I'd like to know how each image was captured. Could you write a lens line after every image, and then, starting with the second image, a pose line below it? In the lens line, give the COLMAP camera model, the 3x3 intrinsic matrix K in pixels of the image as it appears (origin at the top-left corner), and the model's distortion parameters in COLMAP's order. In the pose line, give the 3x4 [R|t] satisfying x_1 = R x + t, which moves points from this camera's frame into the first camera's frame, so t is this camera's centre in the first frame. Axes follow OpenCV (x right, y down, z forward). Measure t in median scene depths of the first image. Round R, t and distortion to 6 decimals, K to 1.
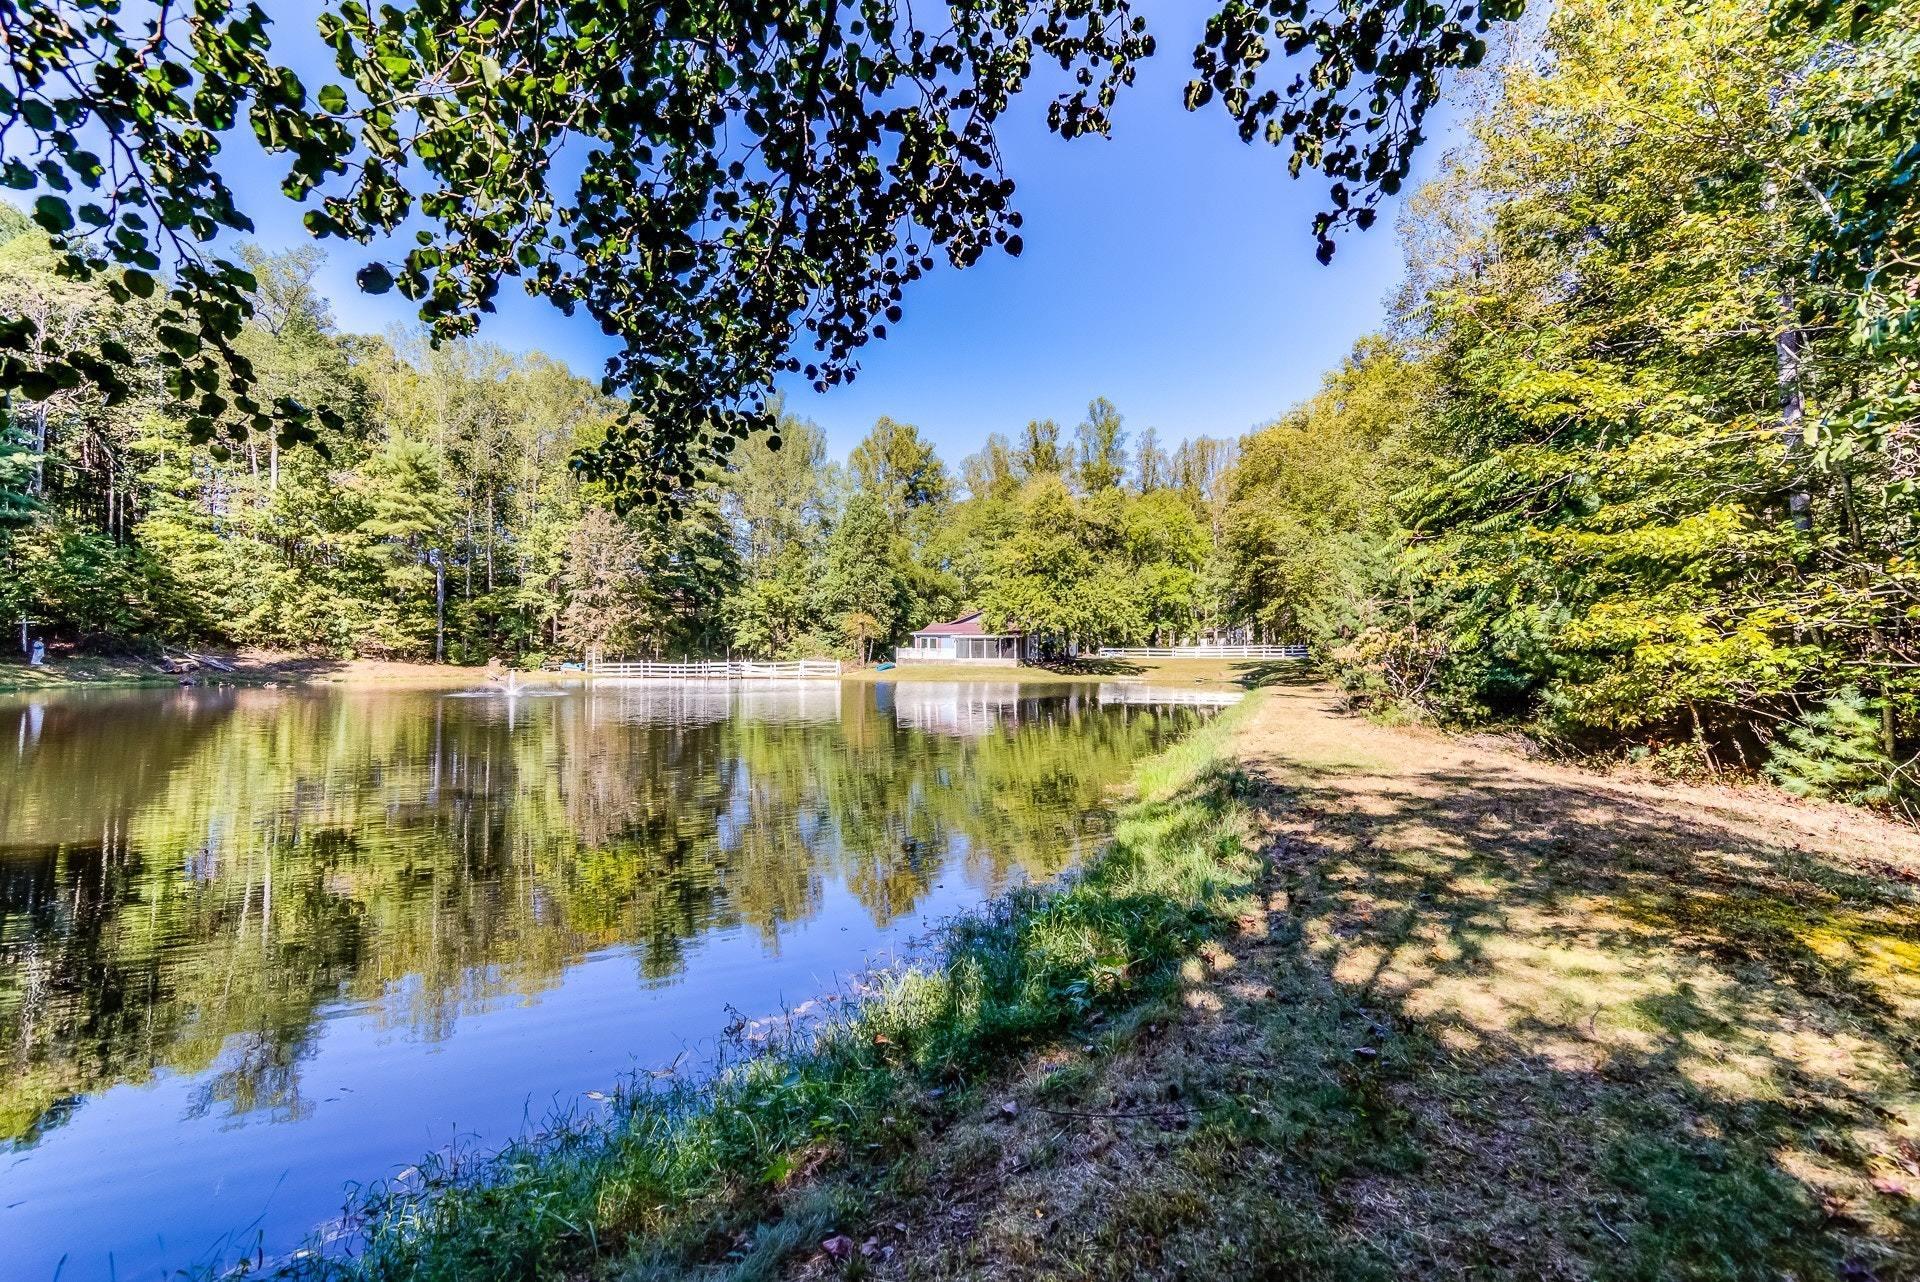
lens RADIAL K [[871.8, 0, 963.5], [0, 871.8, 644.3], [0, 0, 1]] dist [0.003510, 0.000857]
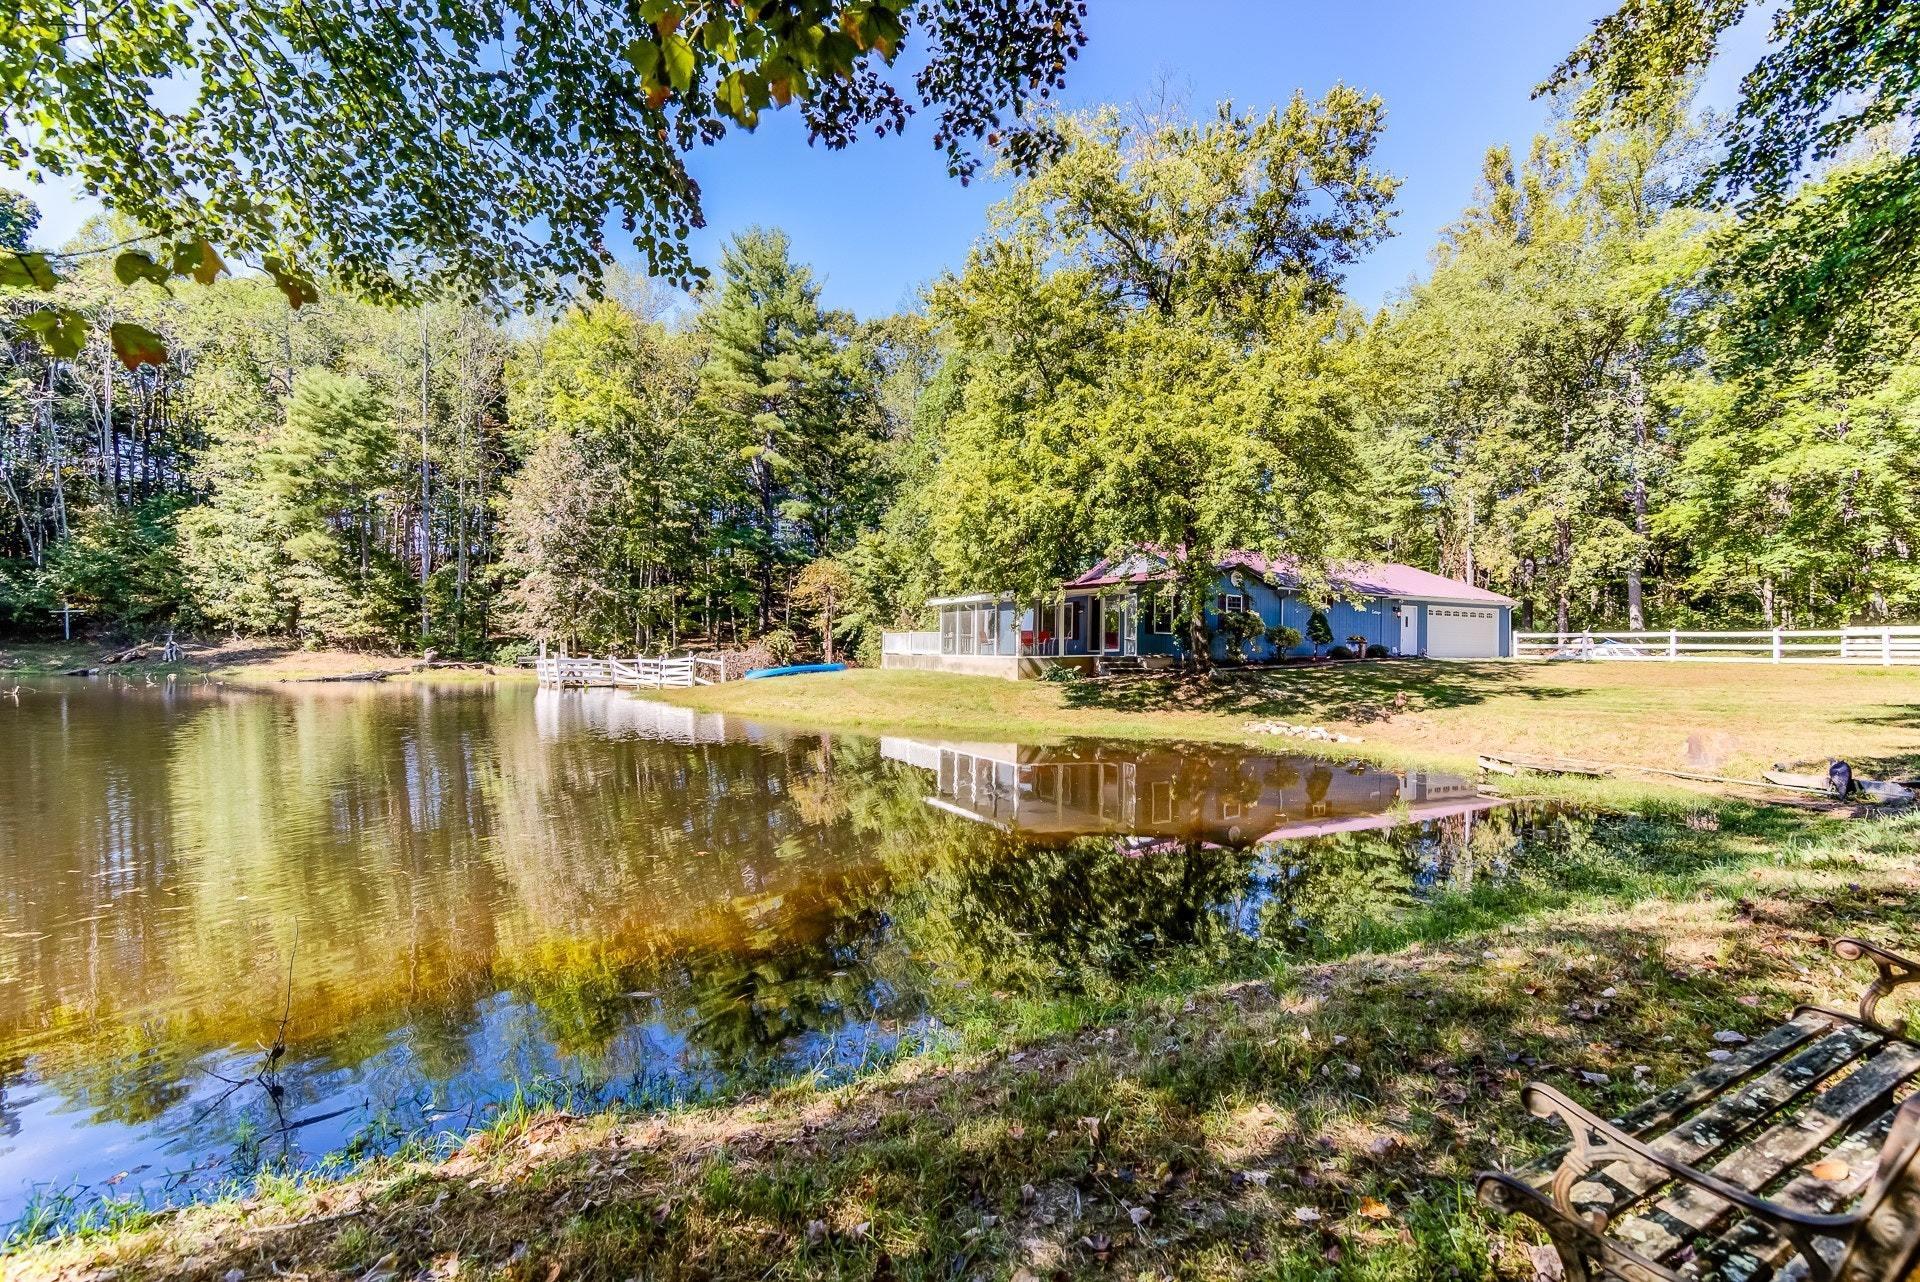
lens RADIAL K [[871.8, 0, 963.5], [0, 871.8, 644.3], [0, 0, 1]] dist [0.003510, 0.000857]
pose [[0.727971, -0.000875, -0.685608, 0.291584], [0.000820, 1.000000, -0.000405, 0.011607], [0.685608, -0.000267, 0.727971, 0.721268]]
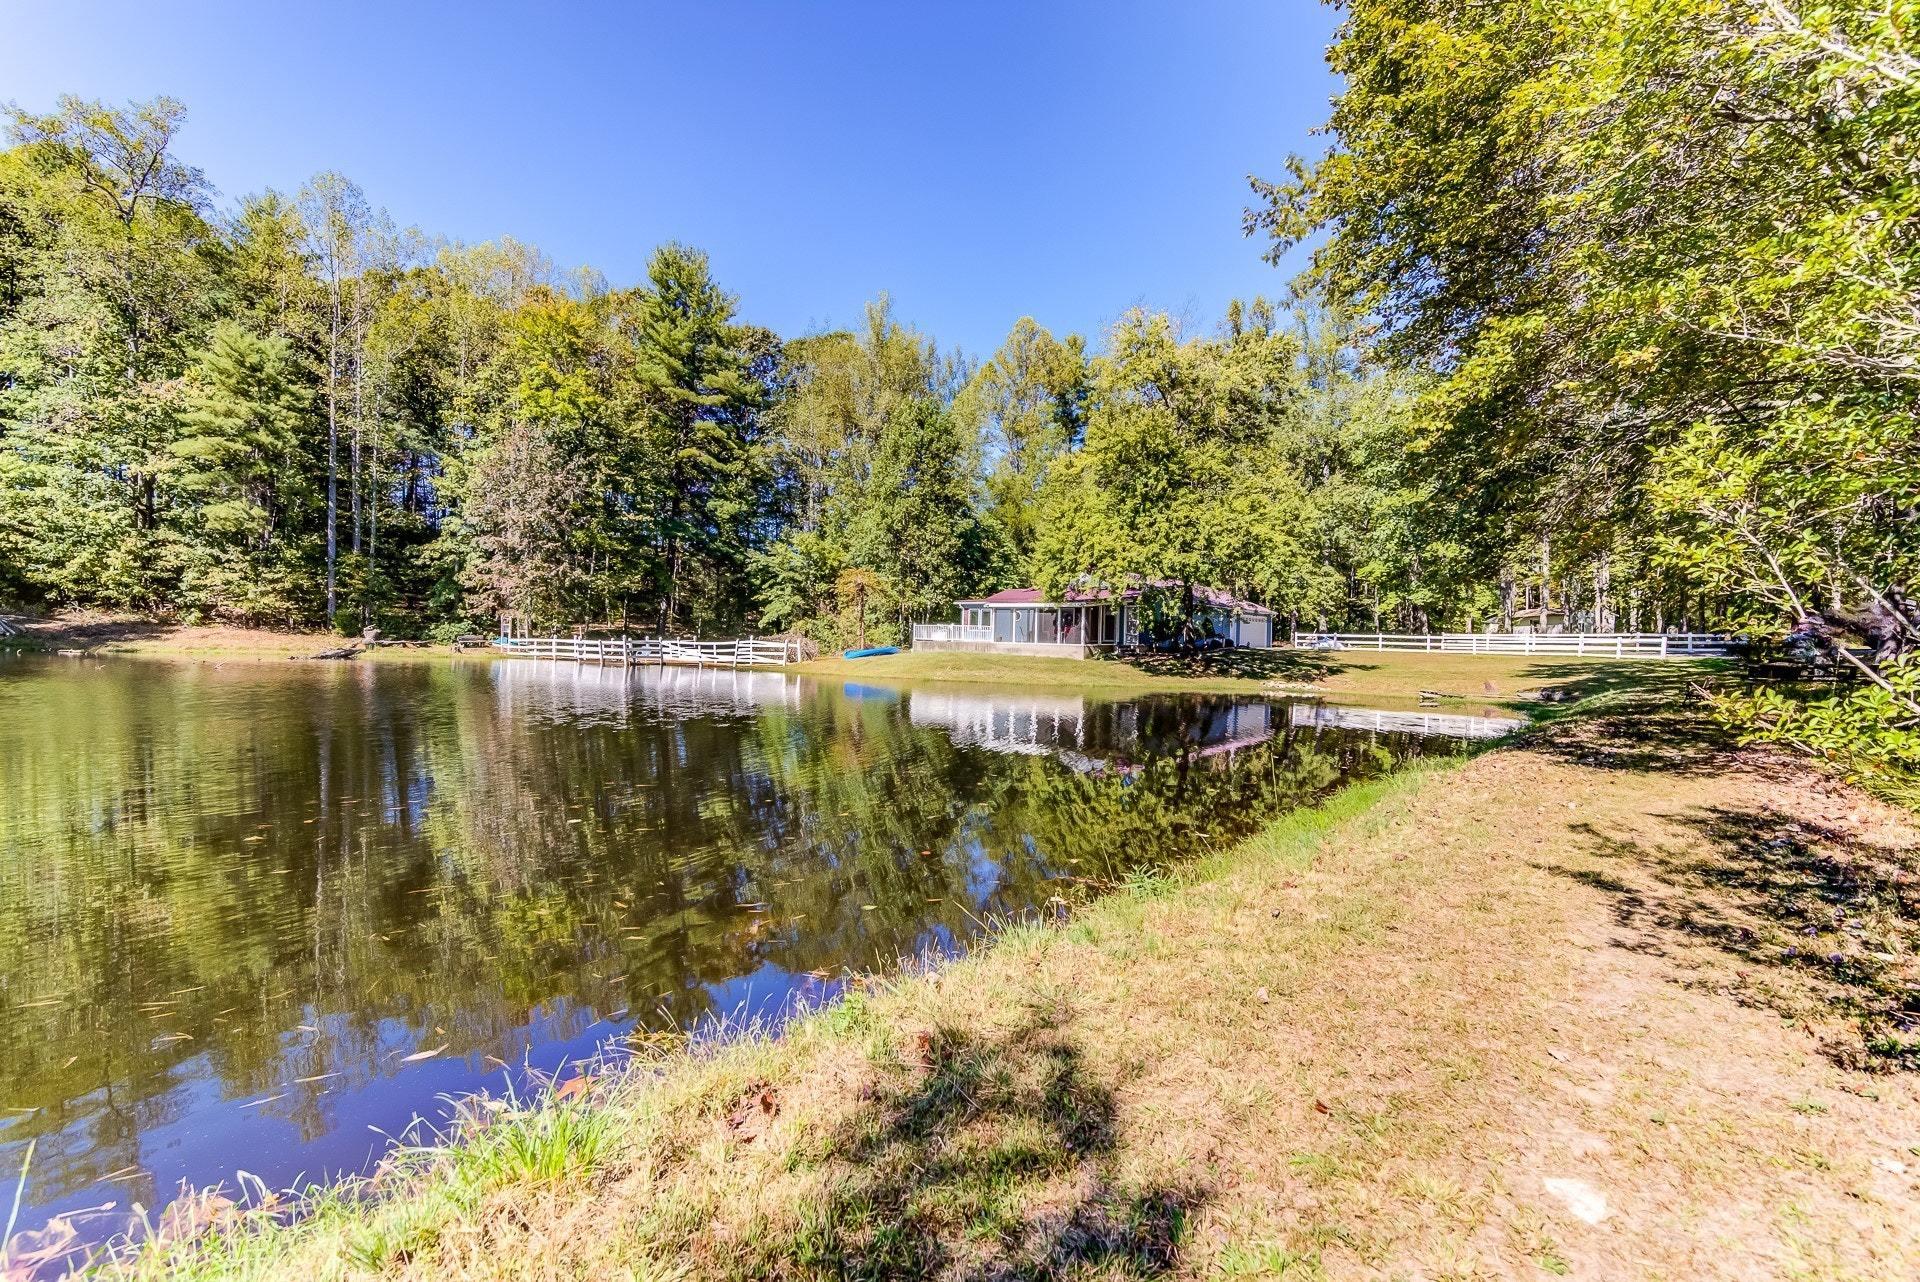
lens RADIAL K [[871.8, 0, 963.5], [0, 871.8, 644.3], [0, 0, 1]] dist [0.003510, 0.000857]
pose [[0.942416, 0.021816, -0.333730, 0.176310], [-0.018288, 0.999739, 0.013710, 0.010349], [0.333942, -0.006818, 0.942569, 0.446841]]
